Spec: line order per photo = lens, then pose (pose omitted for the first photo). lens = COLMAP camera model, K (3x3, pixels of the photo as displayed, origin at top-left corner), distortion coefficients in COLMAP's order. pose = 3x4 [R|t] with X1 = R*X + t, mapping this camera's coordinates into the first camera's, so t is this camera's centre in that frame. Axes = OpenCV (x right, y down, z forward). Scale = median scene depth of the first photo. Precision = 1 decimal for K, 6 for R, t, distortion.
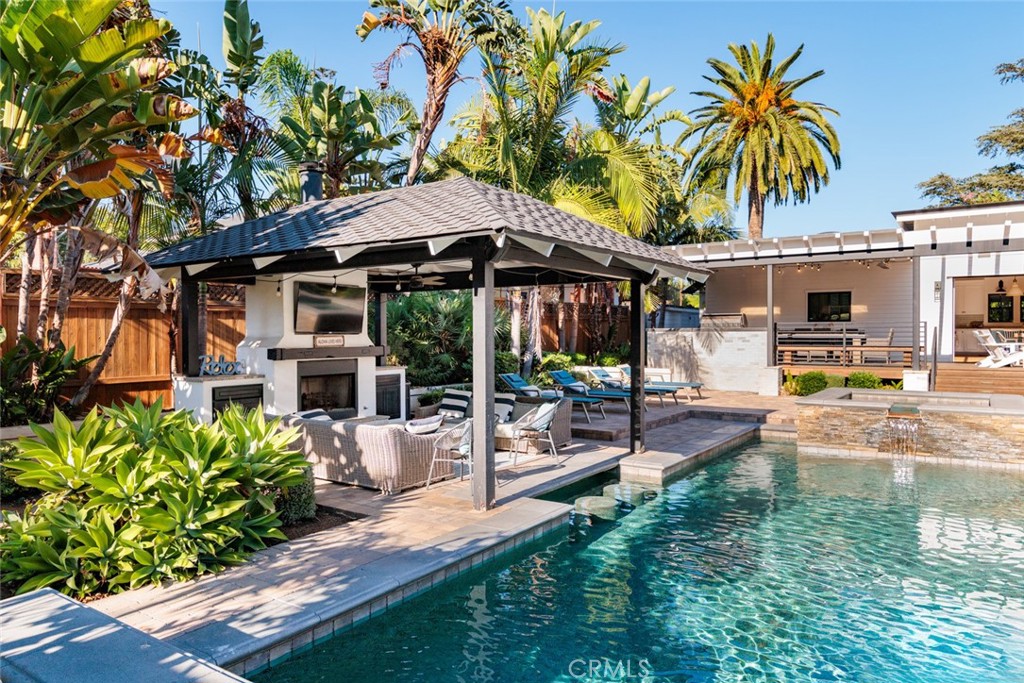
lens RADIAL K [[685.1, 0, 511.3], [0, 685.1, 333.0], [0, 0, 1]] dist [0.002092, 0.002044]
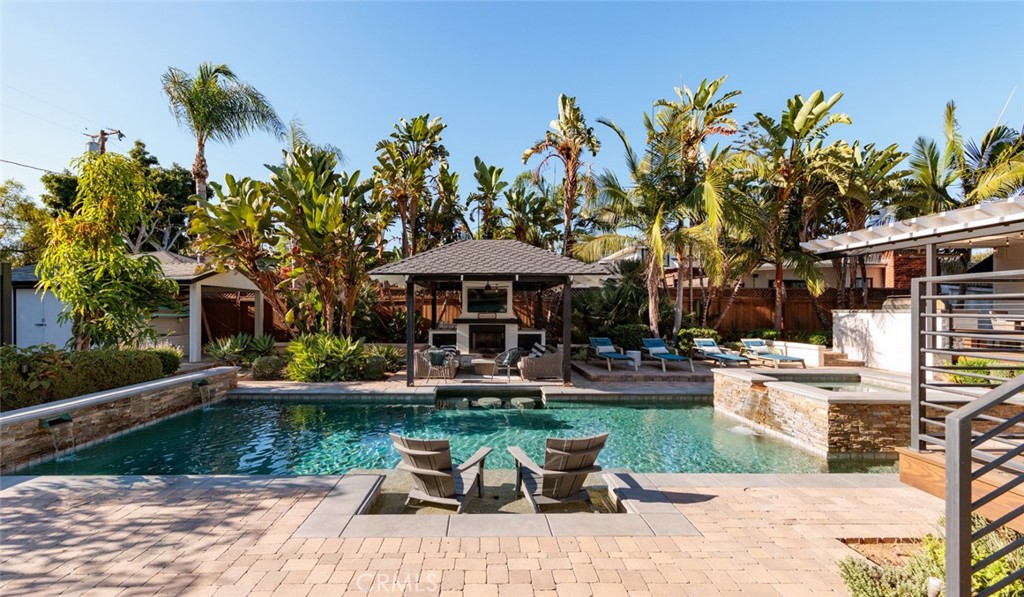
lens RADIAL K [[457.5, 0, 506.0], [0, 457.5, 306.9], [0, 0, 1]] dist [-0.003299, -0.001411]
pose [[0.558972, -0.002866, -0.829182, 0.778900], [-0.005968, 0.999954, -0.007479, -0.004902], [0.829165, 0.009129, 0.558929, 0.202587]]
